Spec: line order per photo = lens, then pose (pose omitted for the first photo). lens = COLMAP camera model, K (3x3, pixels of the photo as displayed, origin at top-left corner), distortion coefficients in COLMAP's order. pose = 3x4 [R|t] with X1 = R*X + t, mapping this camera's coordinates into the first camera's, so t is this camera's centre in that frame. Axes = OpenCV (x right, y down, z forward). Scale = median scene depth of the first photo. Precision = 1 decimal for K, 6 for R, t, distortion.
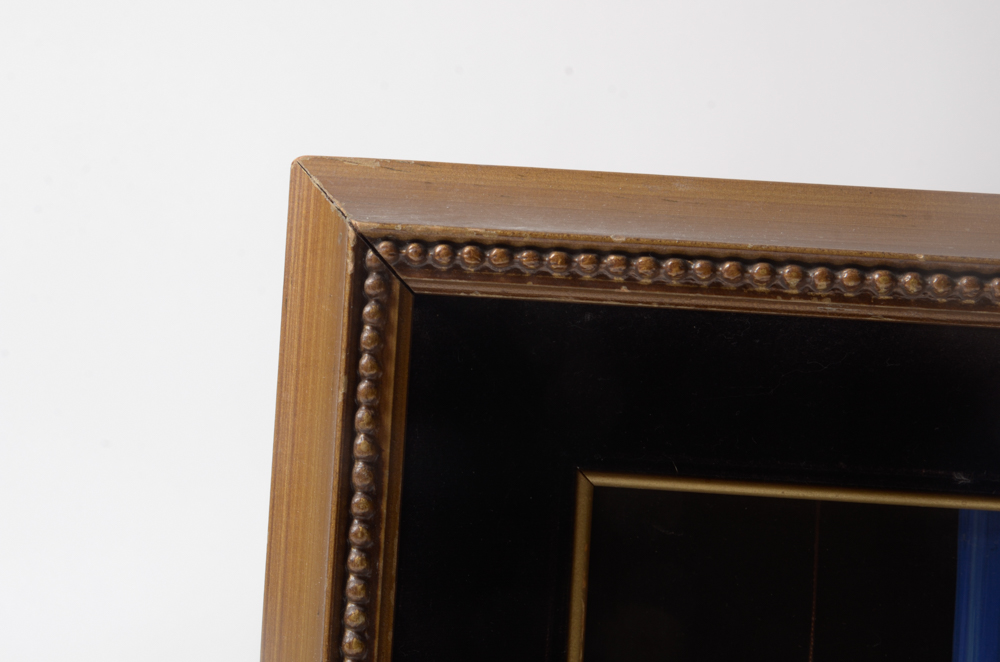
lens RADIAL K [[2332.5, 0, 500.0], [0, 2332.5, 331.0], [0, 0, 1]] dist [0.006704, 0.268566]
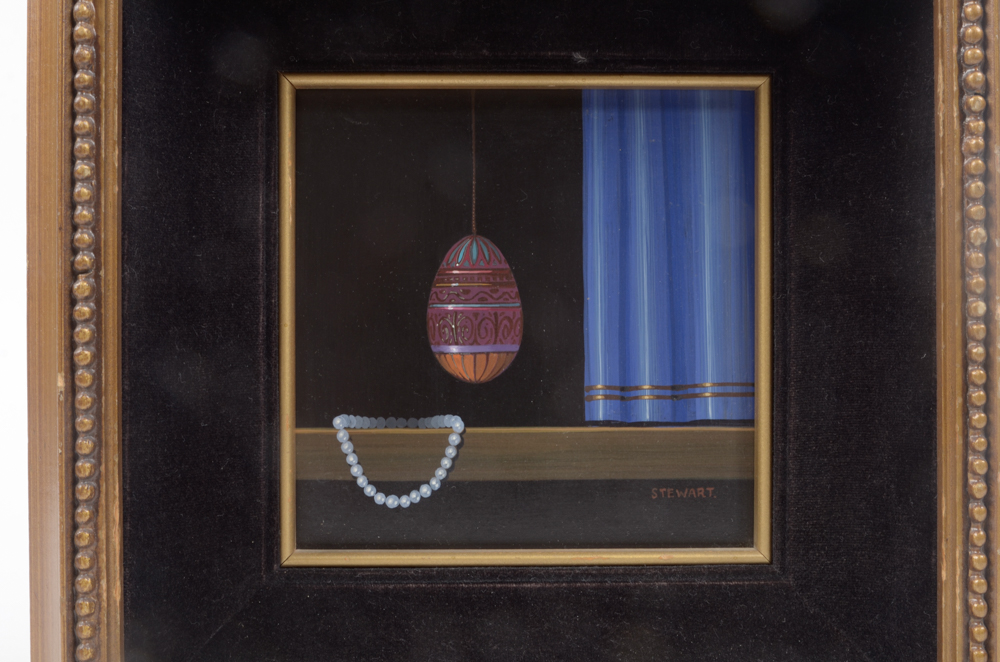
lens RADIAL K [[1348.9, 0, 500.0], [0, 1348.9, 331.0], [0, 0, 1]] dist [-0.090206, 0.132092]
pose [[0.995883, -0.063011, 0.065169, 0.098453], [0.060516, 0.997382, 0.039587, 0.181601], [-0.067493, -0.035480, 0.997089, 0.270528]]
